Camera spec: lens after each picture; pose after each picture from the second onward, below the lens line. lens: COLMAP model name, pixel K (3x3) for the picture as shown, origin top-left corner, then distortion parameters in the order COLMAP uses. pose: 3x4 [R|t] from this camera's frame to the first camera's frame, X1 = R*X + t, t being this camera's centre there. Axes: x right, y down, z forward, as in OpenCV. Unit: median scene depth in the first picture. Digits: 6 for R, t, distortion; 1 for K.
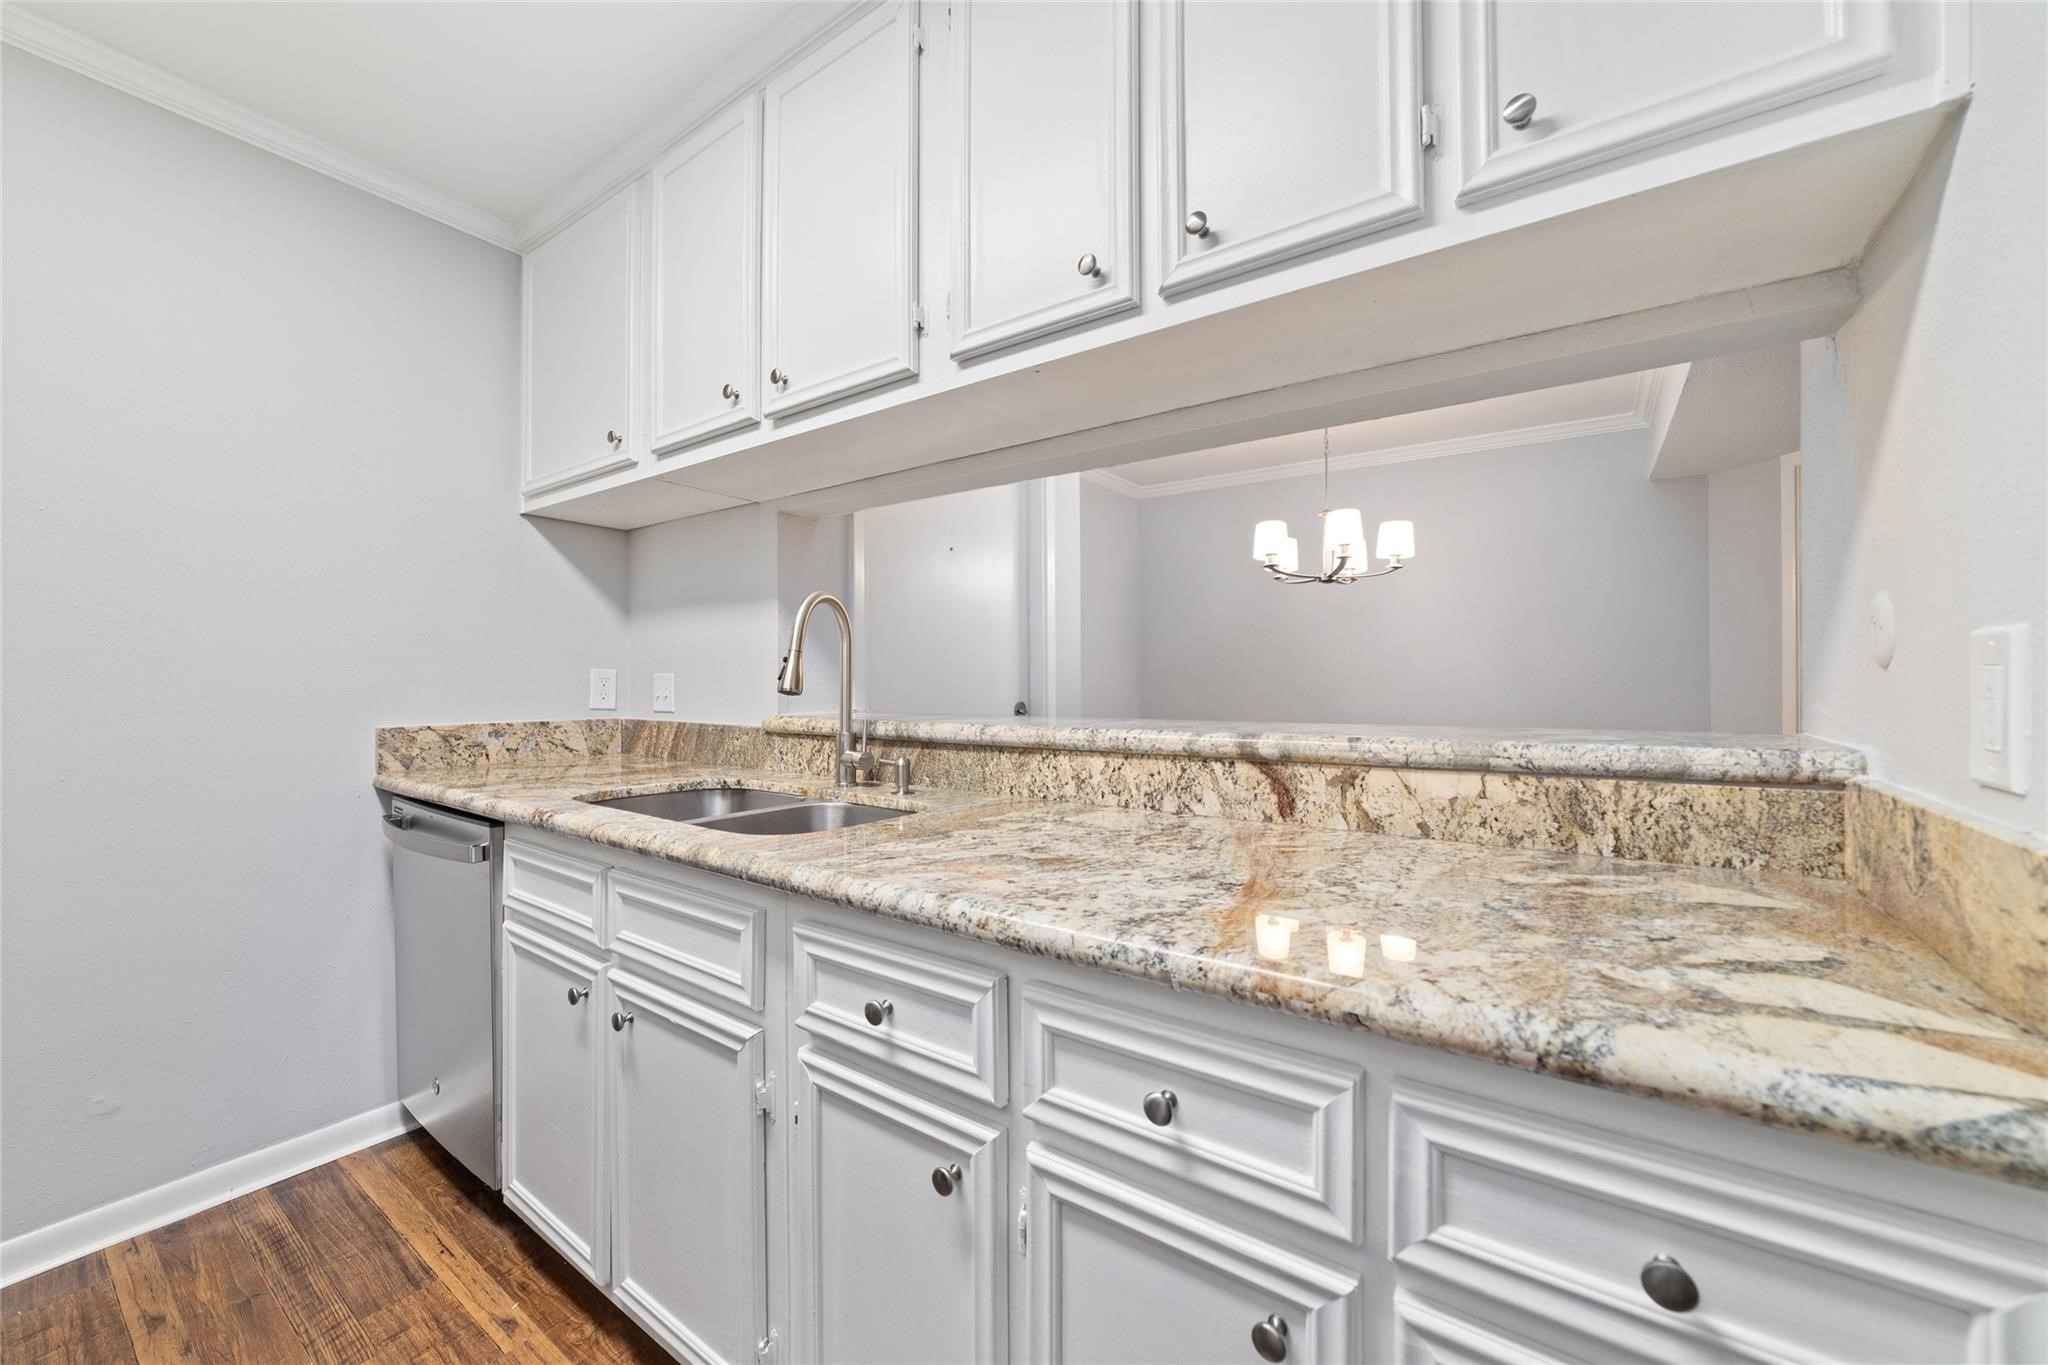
lens RADIAL K [[787.9, 0, 1024.0], [0, 787.9, 682.5], [0, 0, 1]] dist [-0.009306, -0.000052]
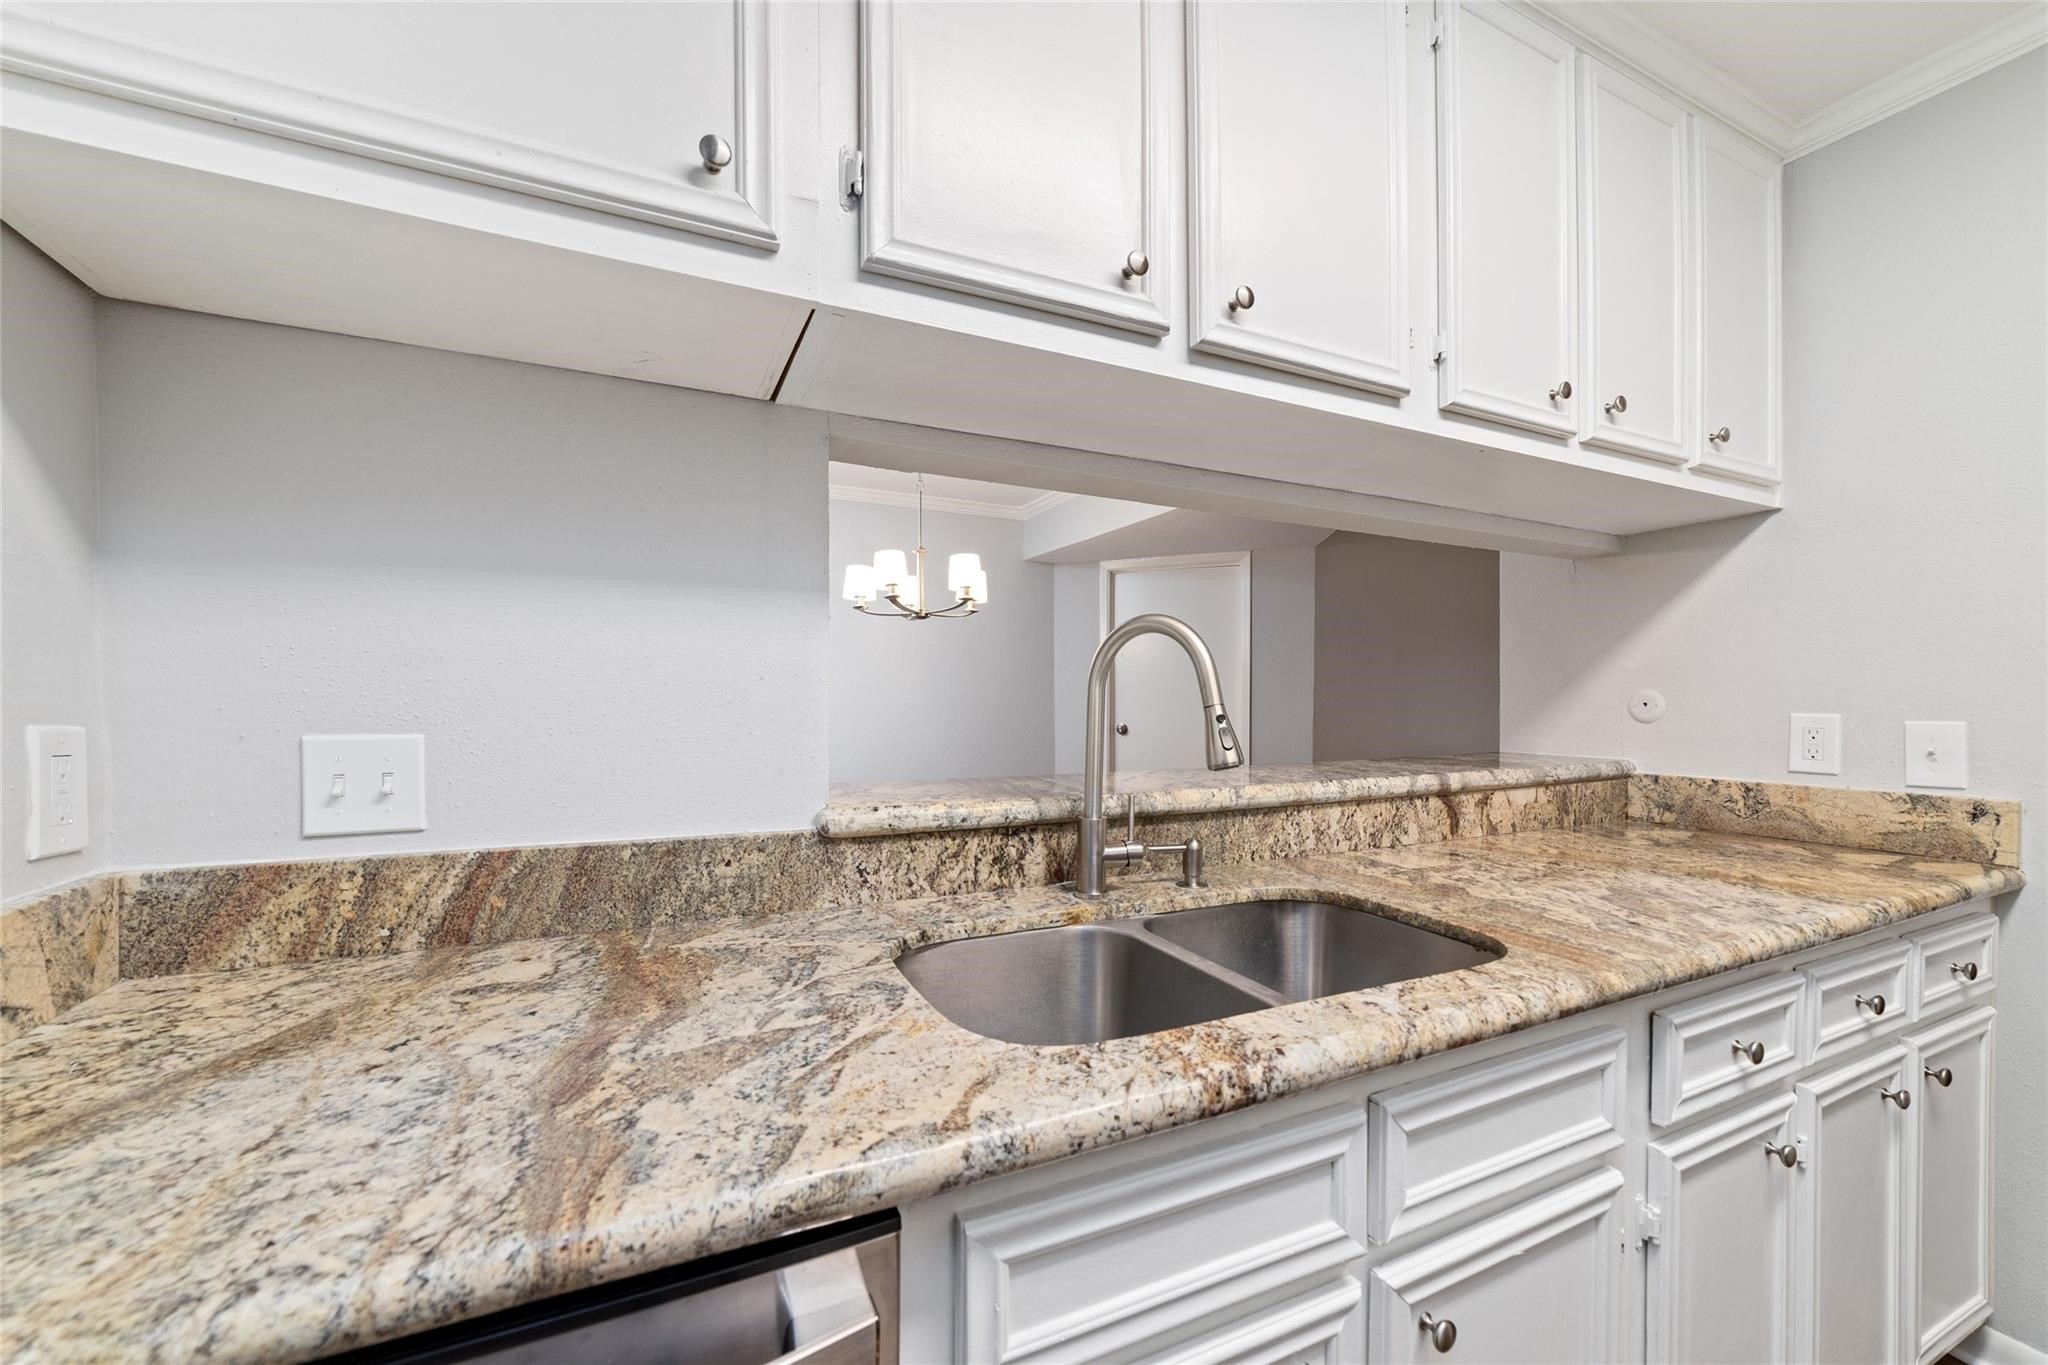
lens RADIAL K [[799.7, 0, 1022.4], [0, 799.7, 711.3], [0, 0, 1]] dist [-0.009799, 0.000070]
pose [[0.480399, -0.009525, 0.876998, -1.047835], [-0.001887, 0.999927, 0.011894, -0.045064], [-0.877048, -0.007369, 0.480346, 0.868738]]
